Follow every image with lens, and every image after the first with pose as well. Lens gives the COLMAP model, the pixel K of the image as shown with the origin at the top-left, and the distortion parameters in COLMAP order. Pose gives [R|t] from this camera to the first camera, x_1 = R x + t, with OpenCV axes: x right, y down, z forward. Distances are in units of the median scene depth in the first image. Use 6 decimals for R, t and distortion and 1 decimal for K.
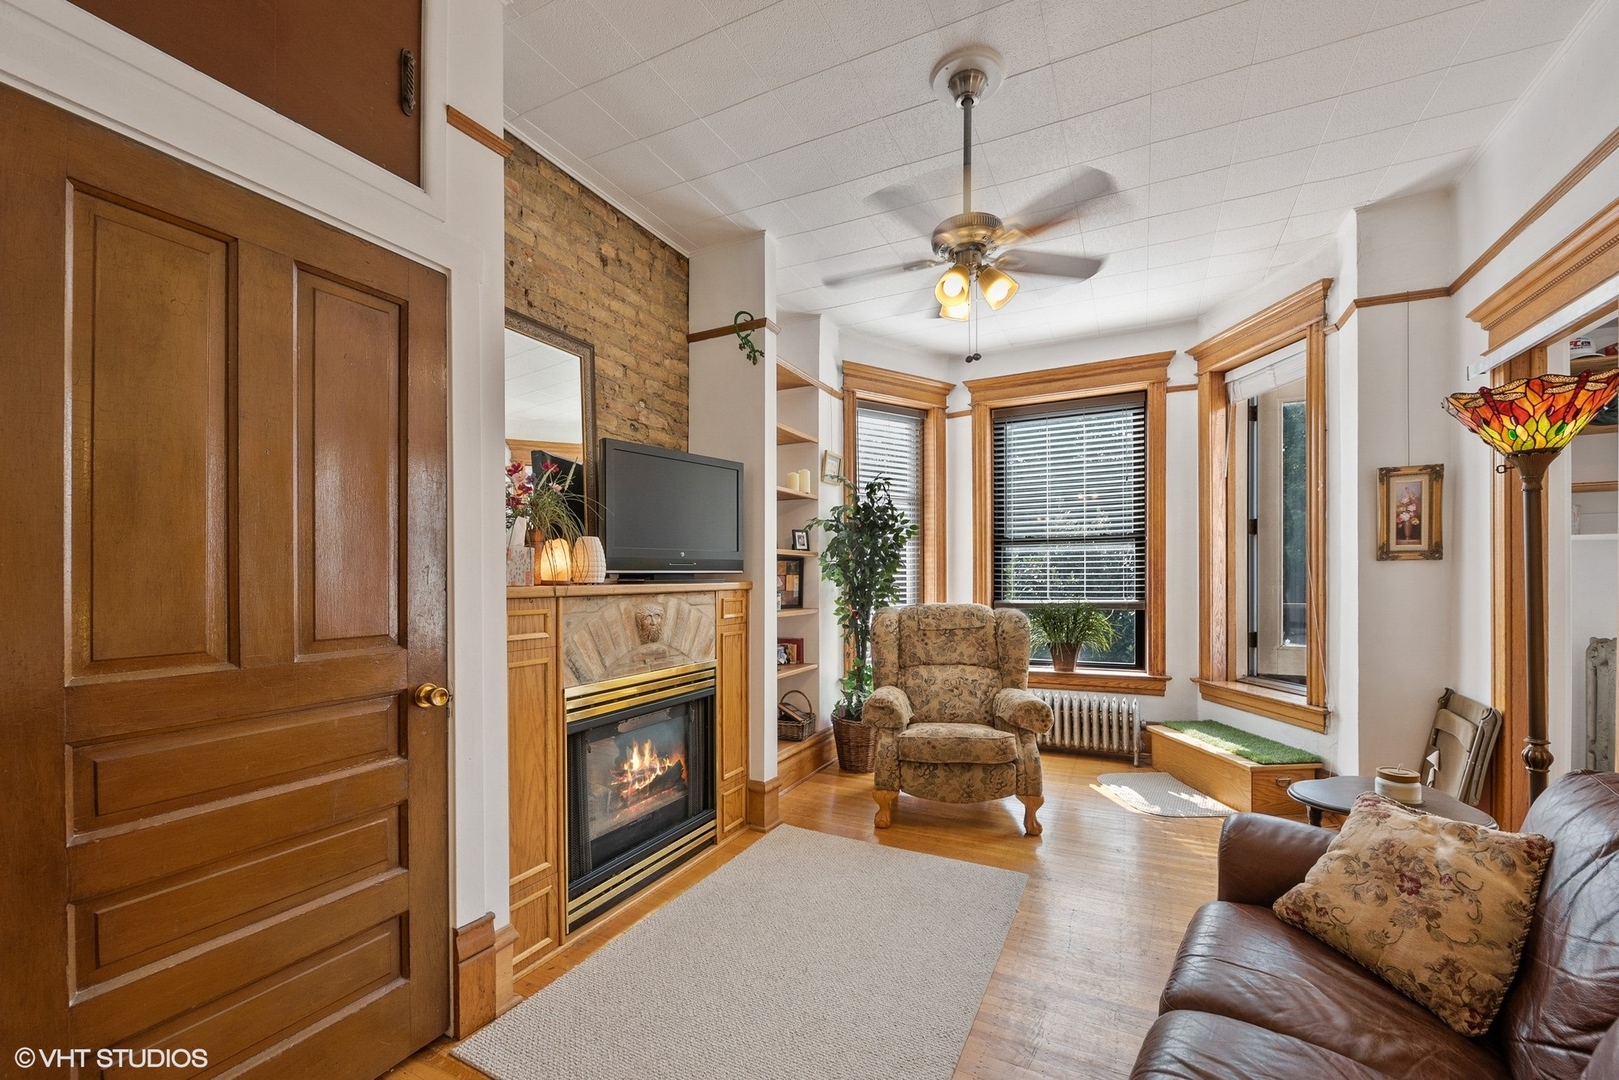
lens RADIAL K [[665.2, 0, 785.5], [0, 665.2, 583.9], [0, 0, 1]] dist [0.000211, -0.003987]
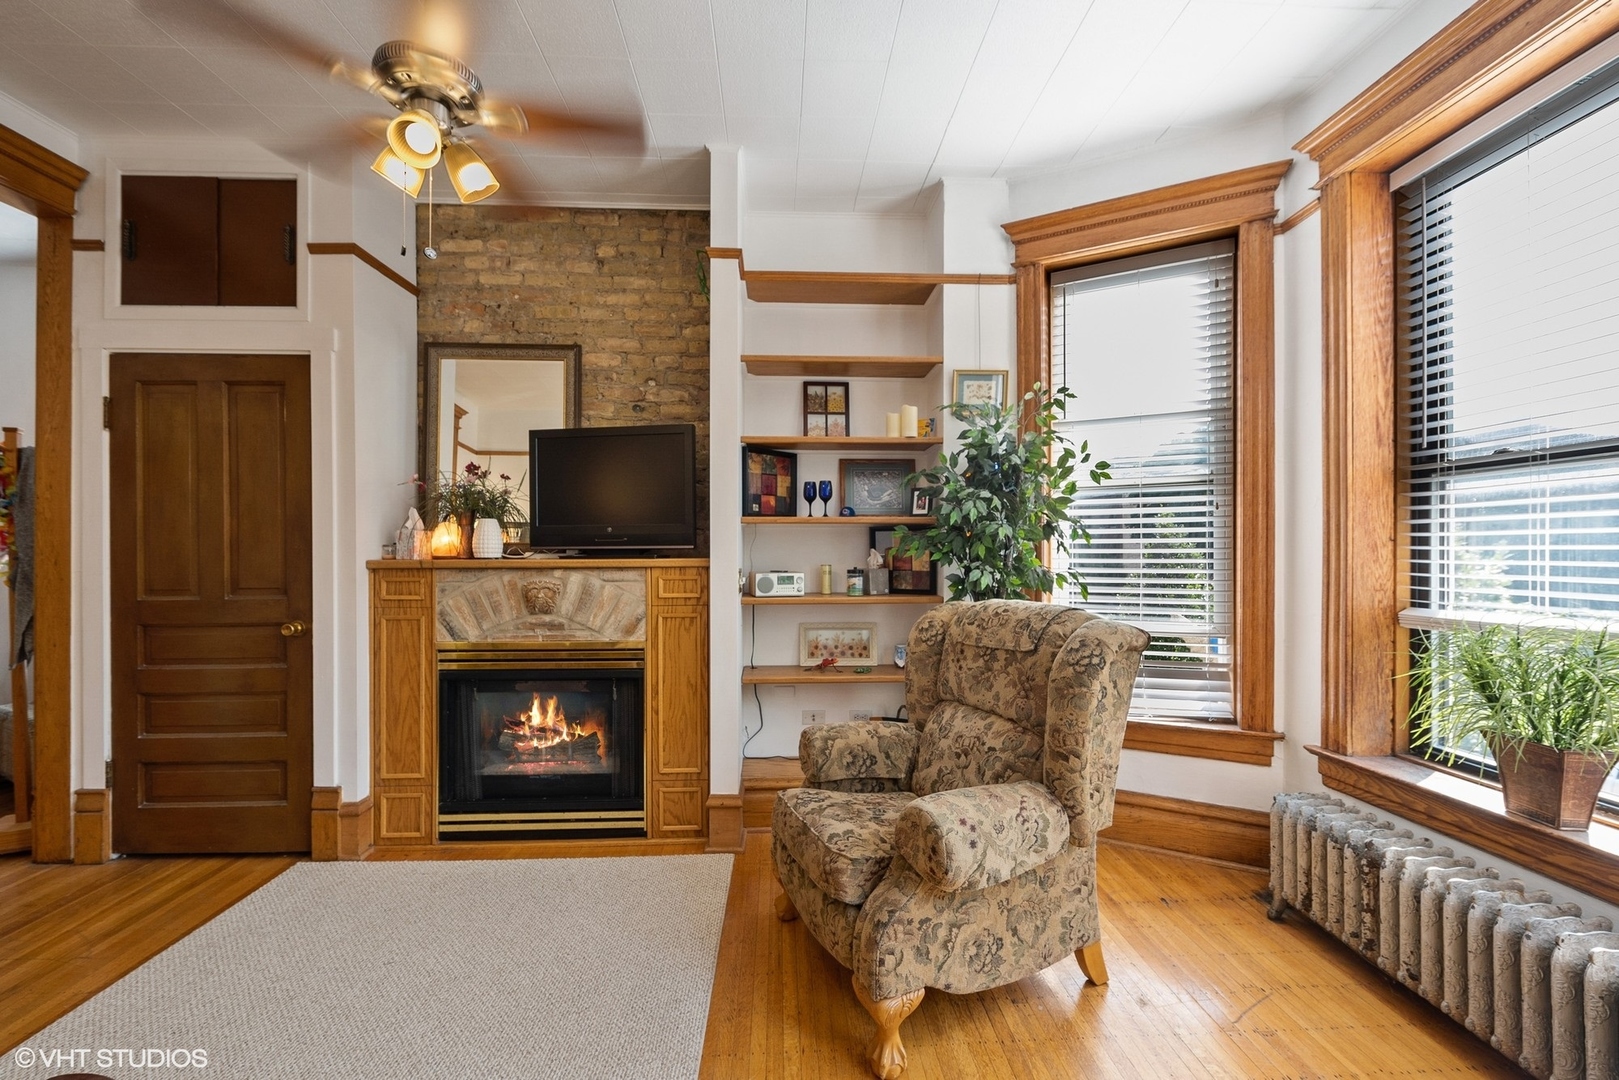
lens RADIAL K [[652.4, 0, 814.1], [0, 652.4, 552.3], [0, 0, 1]] dist [0.000177, -0.002608]
pose [[0.498349, 0.006639, -0.866951, 0.815420], [-0.008326, 0.999961, 0.002872, -0.015619], [0.866936, 0.005787, 0.498385, 0.752287]]
